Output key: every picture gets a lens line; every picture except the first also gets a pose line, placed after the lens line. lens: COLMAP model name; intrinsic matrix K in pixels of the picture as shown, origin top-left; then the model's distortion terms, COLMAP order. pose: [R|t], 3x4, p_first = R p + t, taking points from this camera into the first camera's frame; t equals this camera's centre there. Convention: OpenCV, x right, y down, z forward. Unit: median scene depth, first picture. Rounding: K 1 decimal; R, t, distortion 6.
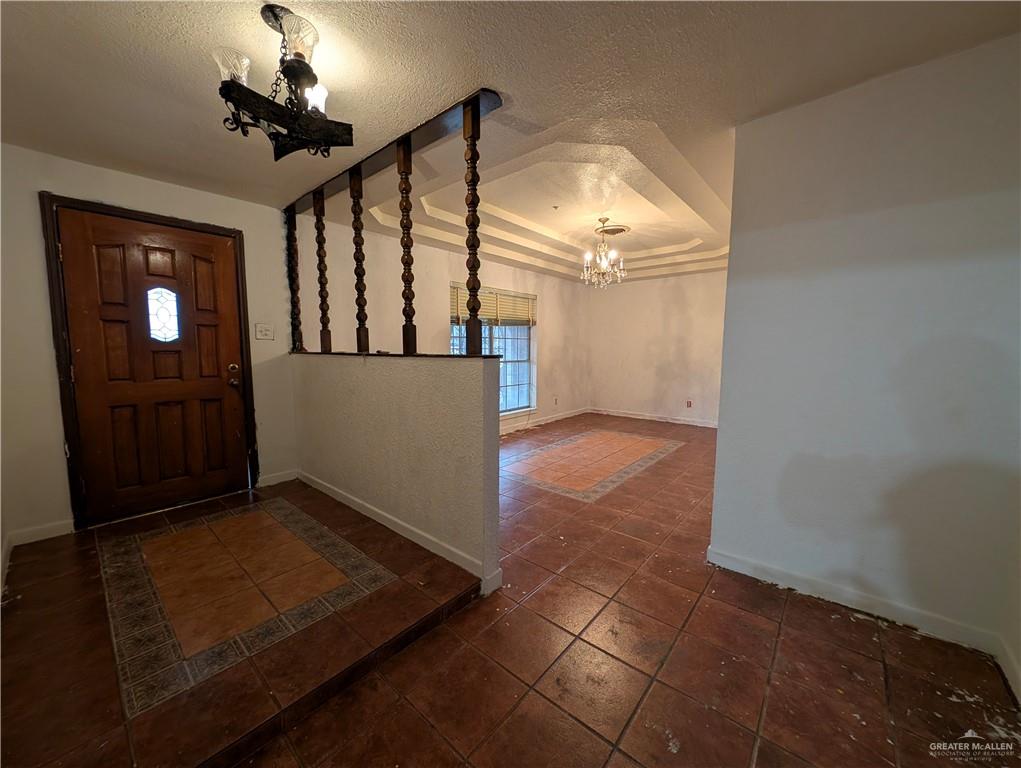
lens RADIAL K [[383.0, 0, 509.5], [0, 383.0, 377.8], [0, 0, 1]] dist [-0.002856, -0.000464]
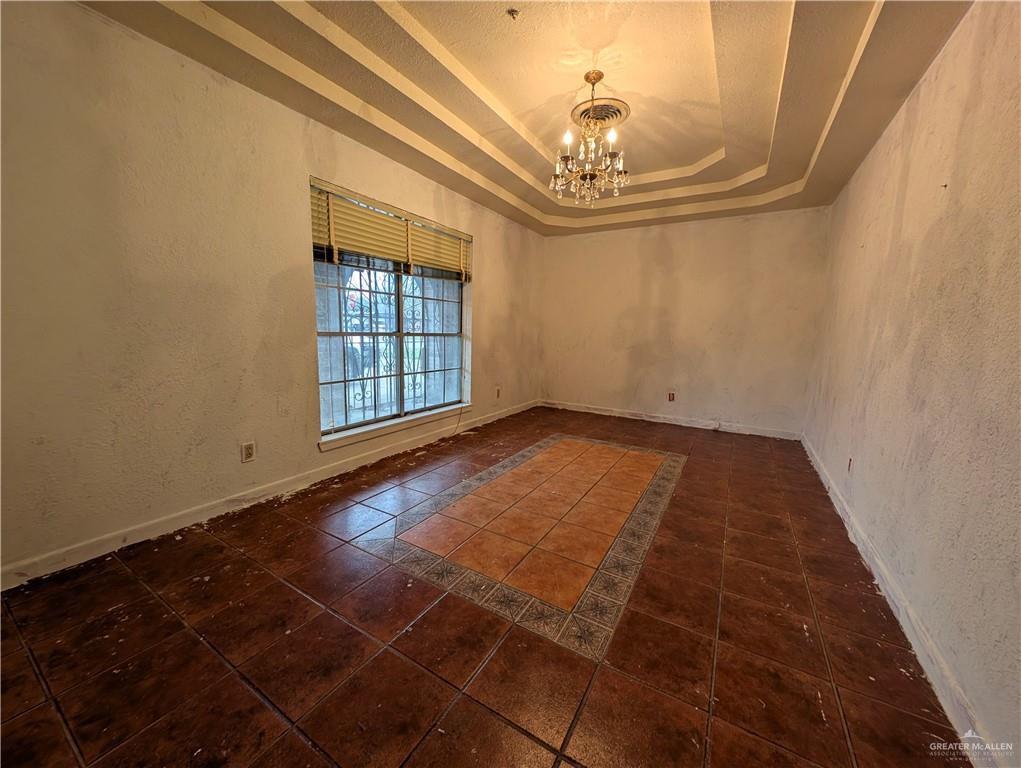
lens RADIAL K [[383.0, 0, 508.7], [0, 383.0, 391.4], [0, 0, 1]] dist [-0.002856, -0.000464]
pose [[0.985790, -0.000009, 0.167982, 0.022503], [-0.013561, 0.996732, 0.079635, 0.000978], [-0.167434, -0.080781, 0.982568, 0.326414]]
